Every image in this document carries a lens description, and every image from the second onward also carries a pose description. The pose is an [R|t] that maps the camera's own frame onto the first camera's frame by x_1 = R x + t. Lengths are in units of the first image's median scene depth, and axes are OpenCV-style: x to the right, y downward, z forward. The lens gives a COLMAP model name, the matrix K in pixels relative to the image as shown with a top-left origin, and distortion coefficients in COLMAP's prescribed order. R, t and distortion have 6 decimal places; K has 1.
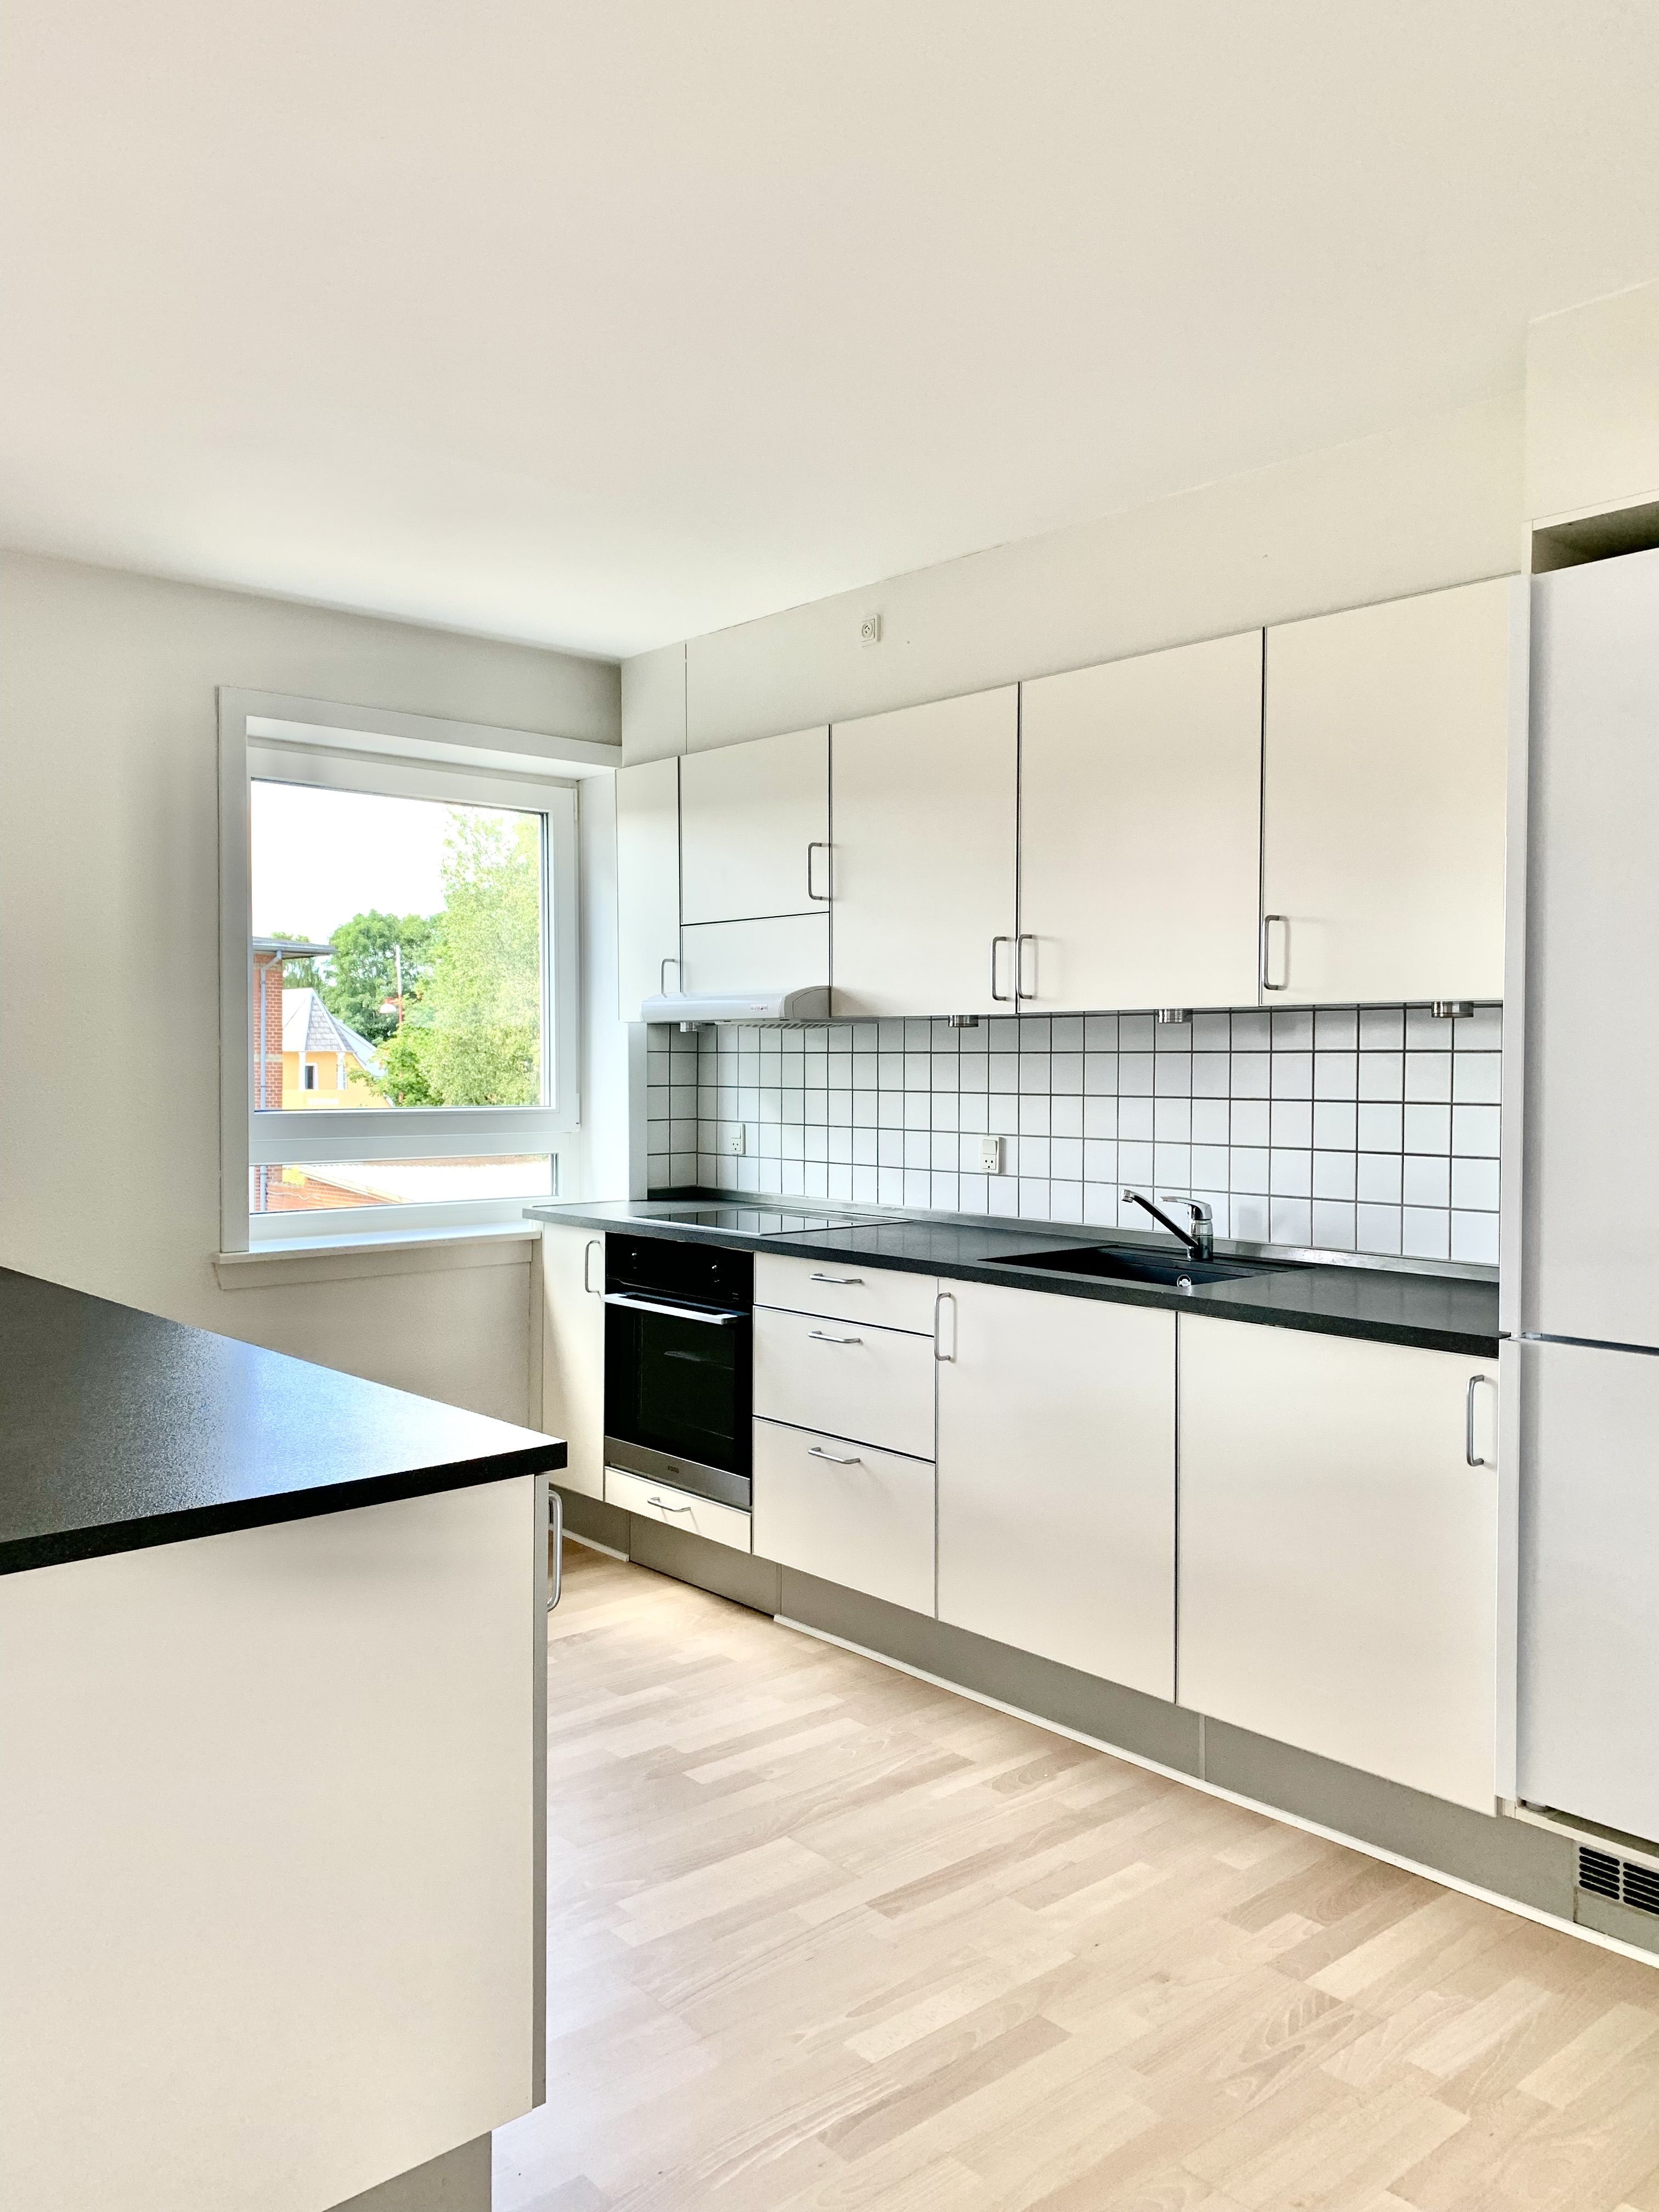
lens RADIAL K [[1692.1, 0, 841.9], [0, 1692.1, 1115.6], [0, 0, 1]] dist [0.029404, -0.025797]
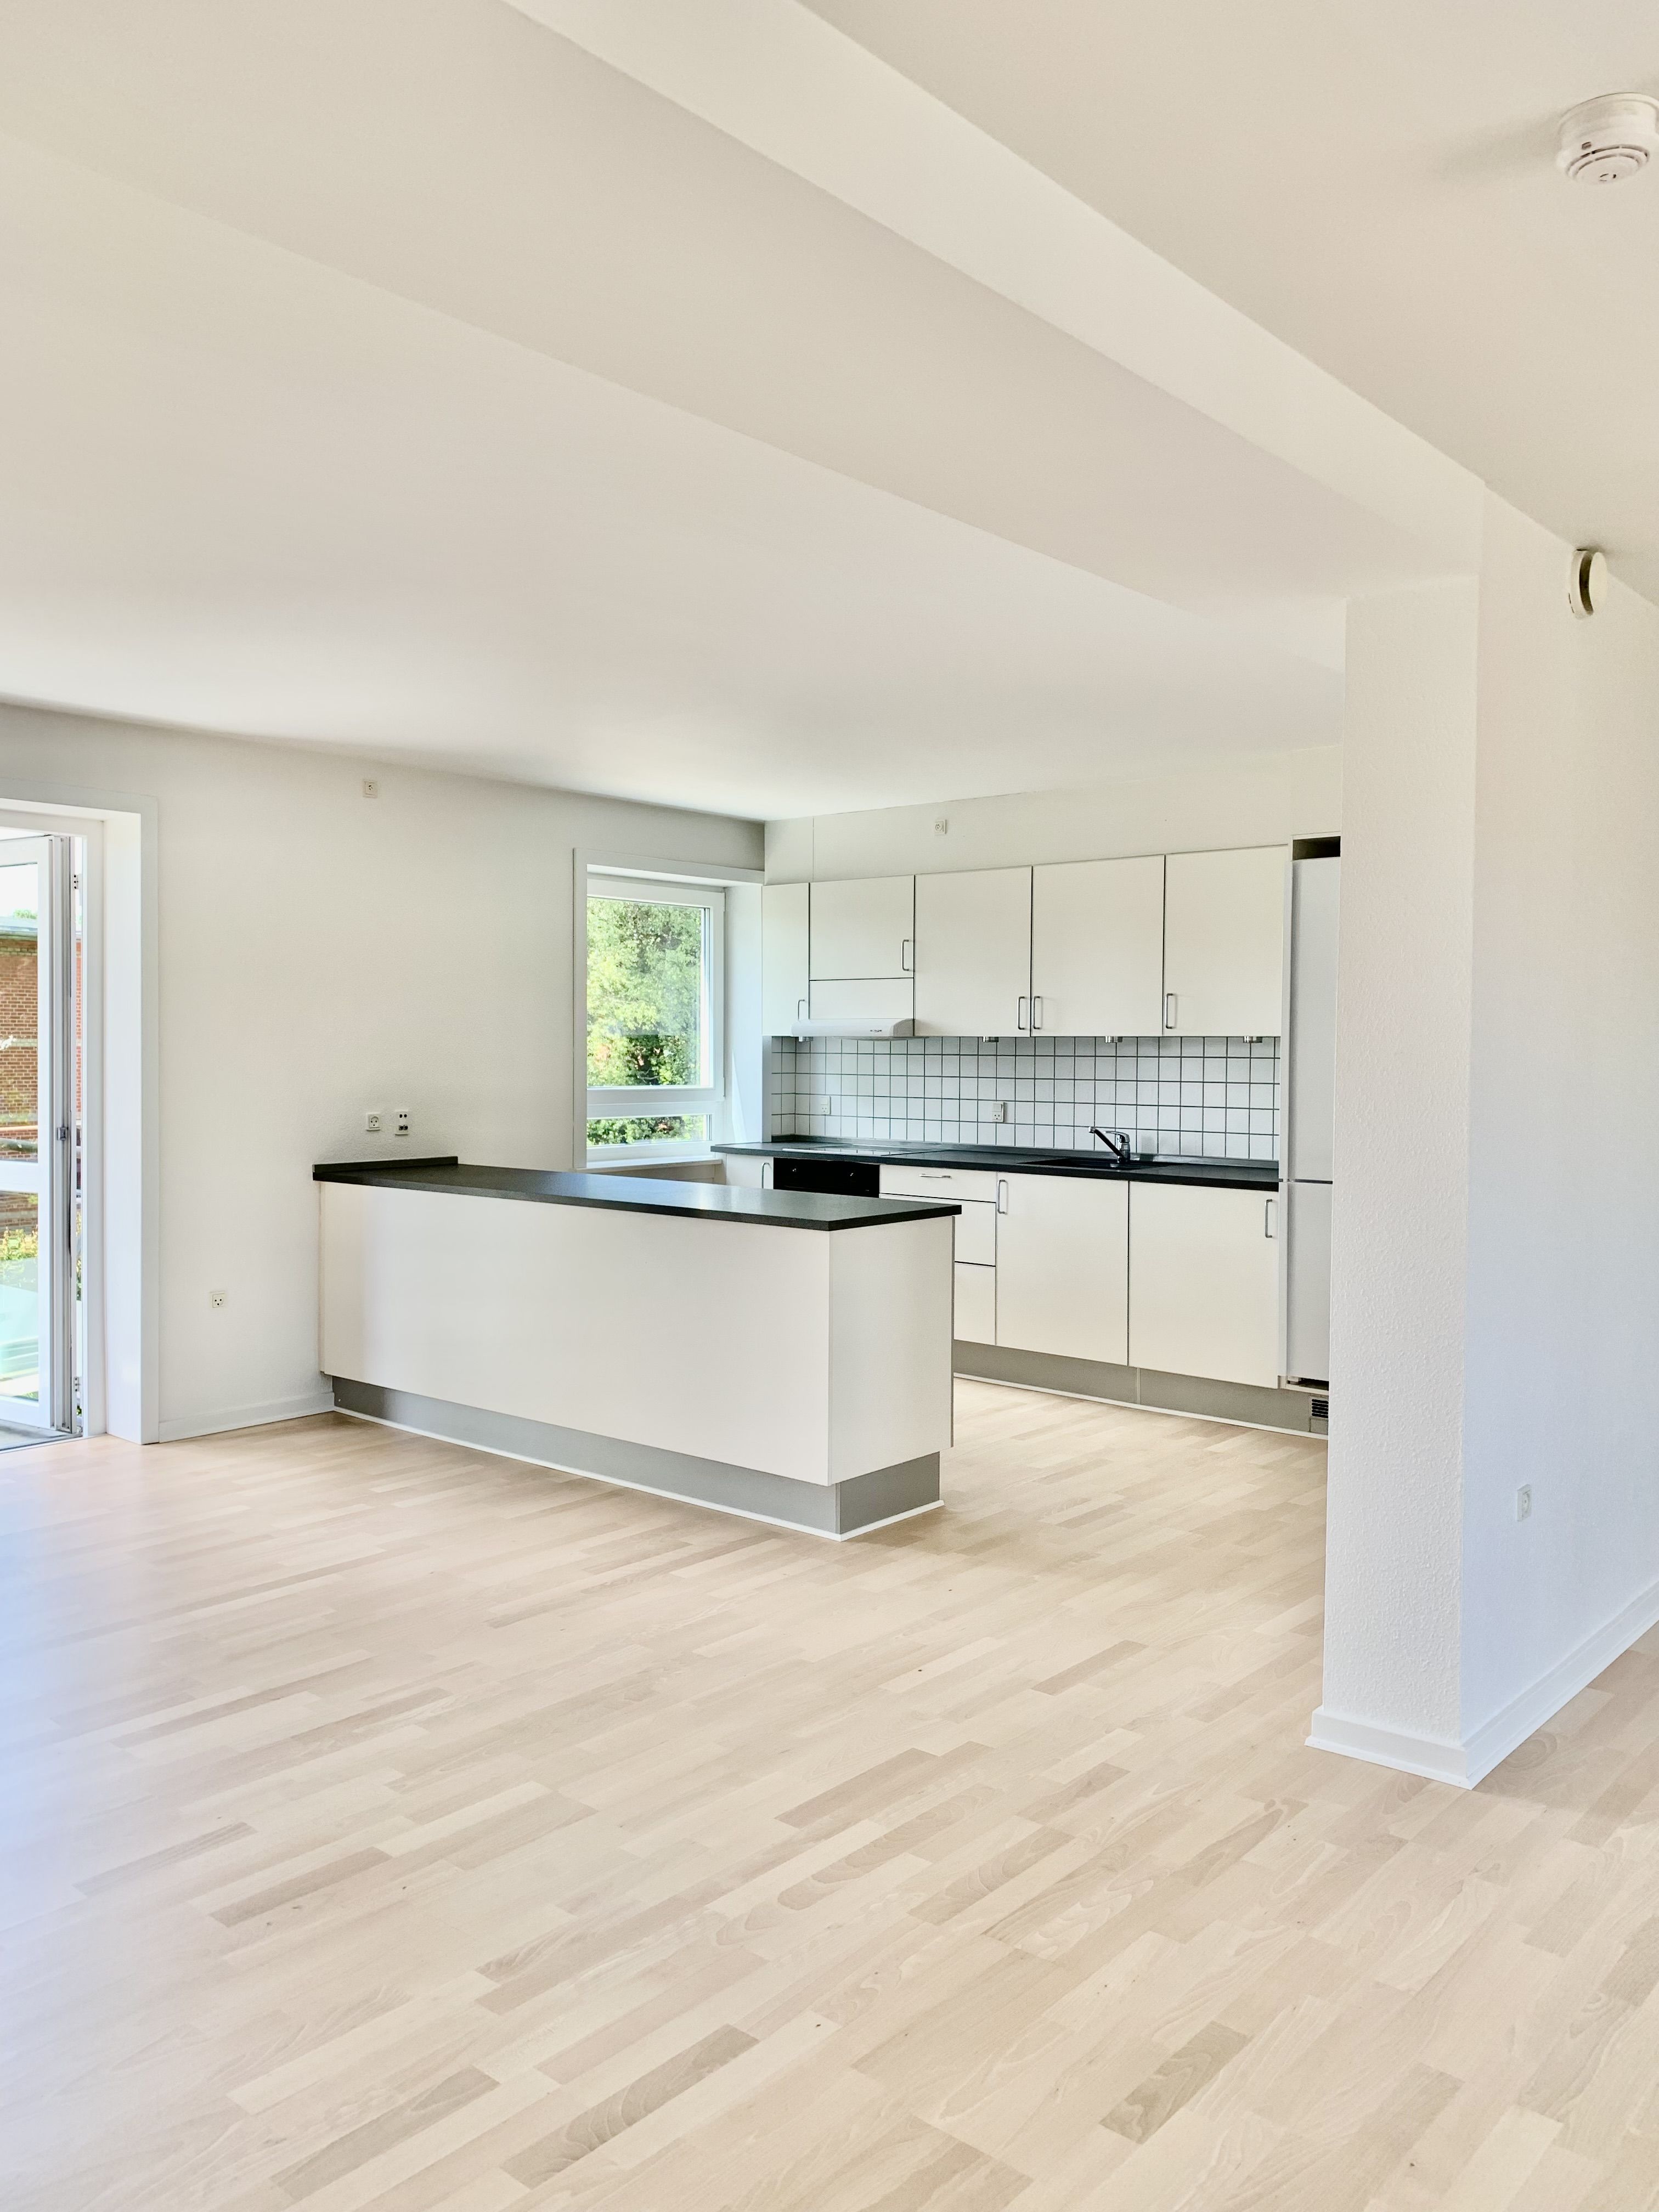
lens RADIAL K [[1692.1, 0, 820.6], [0, 1692.1, 1092.5], [0, 0, 1]] dist [0.029404, -0.025797]
pose [[0.989328, 0.000732, 0.145702, -0.382133], [0.000091, 0.999984, -0.005643, 0.013164], [-0.145704, 0.005596, 0.989312, -0.805704]]
